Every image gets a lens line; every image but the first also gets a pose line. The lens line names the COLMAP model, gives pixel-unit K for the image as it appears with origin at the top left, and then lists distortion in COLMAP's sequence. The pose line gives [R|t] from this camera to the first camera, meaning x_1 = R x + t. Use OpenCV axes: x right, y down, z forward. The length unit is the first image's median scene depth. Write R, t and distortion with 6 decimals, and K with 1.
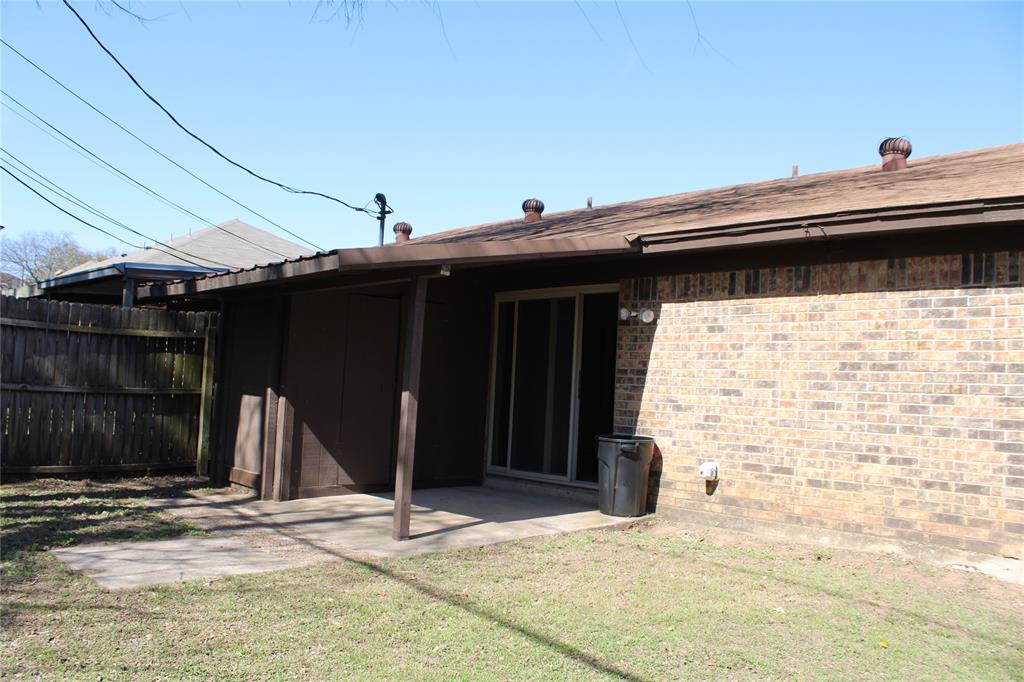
lens RADIAL K [[851.2, 0, 495.9], [0, 851.2, 351.4], [0, 0, 1]] dist [-0.167211, 0.151525]
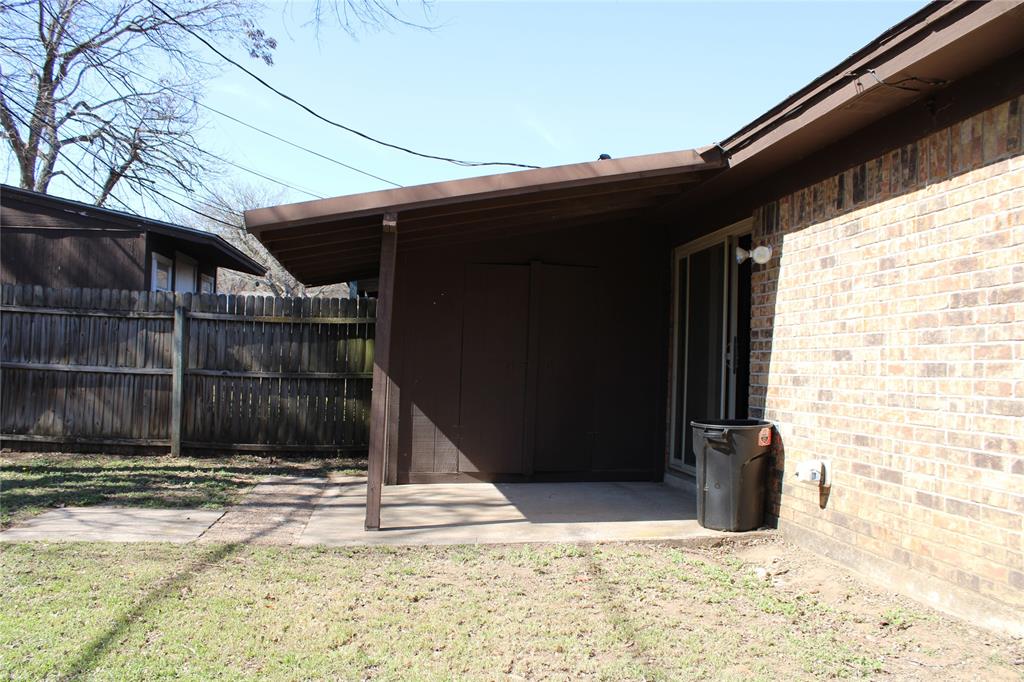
lens RADIAL K [[851.2, 0, 495.9], [0, 851.2, 351.4], [0, 0, 1]] dist [-0.167211, 0.151525]
pose [[0.809587, -0.036024, -0.585894, 0.451289], [0.037934, 0.999240, -0.009021, 0.042303], [0.585774, -0.014922, 0.810337, 0.316821]]
